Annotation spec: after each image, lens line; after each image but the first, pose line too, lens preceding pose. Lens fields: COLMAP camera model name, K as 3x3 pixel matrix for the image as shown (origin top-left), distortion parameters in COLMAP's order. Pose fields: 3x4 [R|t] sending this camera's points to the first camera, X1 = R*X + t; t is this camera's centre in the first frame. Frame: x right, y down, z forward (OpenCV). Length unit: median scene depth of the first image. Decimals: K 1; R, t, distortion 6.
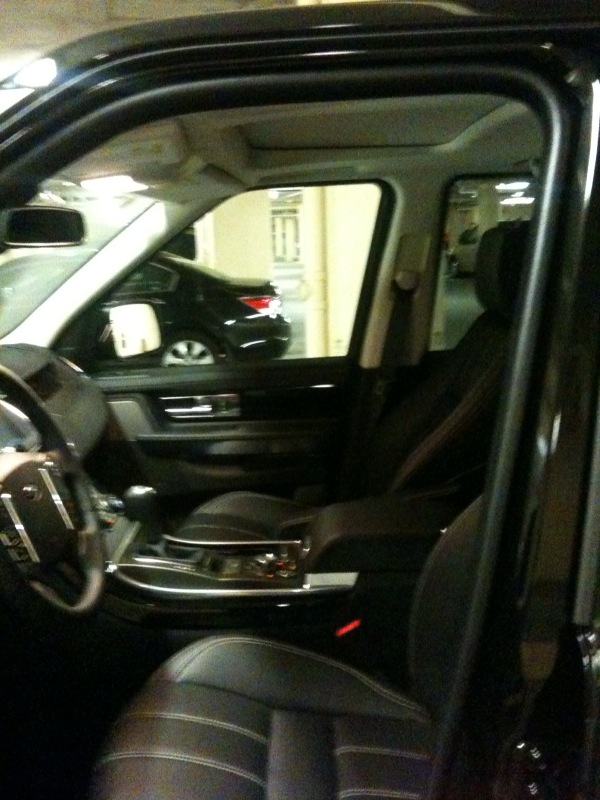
lens RADIAL K [[803.0, 0, 300.0], [0, 803.0, 400.0], [0, 0, 1]] dist [0.097237, -0.272811]
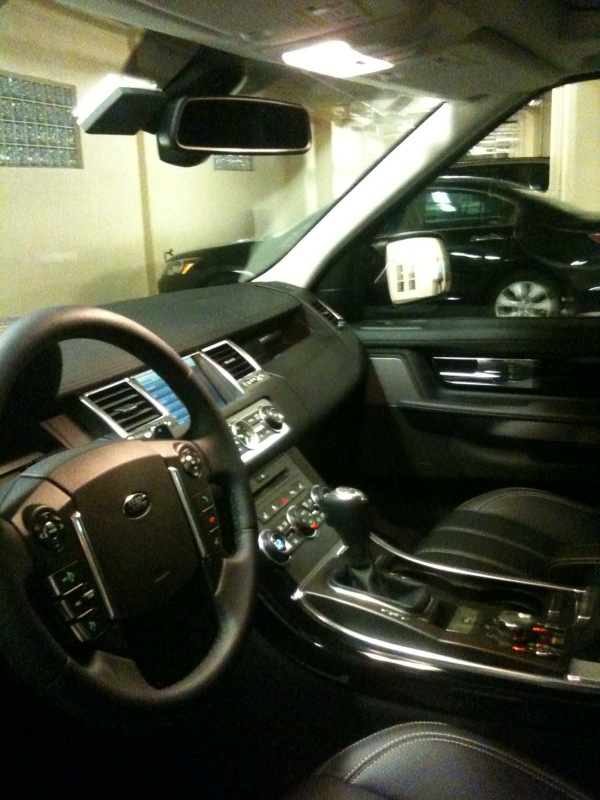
lens RADIAL K [[803.0, 0, 300.0], [0, 803.0, 400.0], [0, 0, 1]] dist [0.097237, -0.272811]
pose [[0.909650, 0.102342, -0.402570, 0.032563], [-0.071085, 0.993230, 0.091877, -0.024613], [0.409248, -0.054959, 0.910767, 0.219099]]
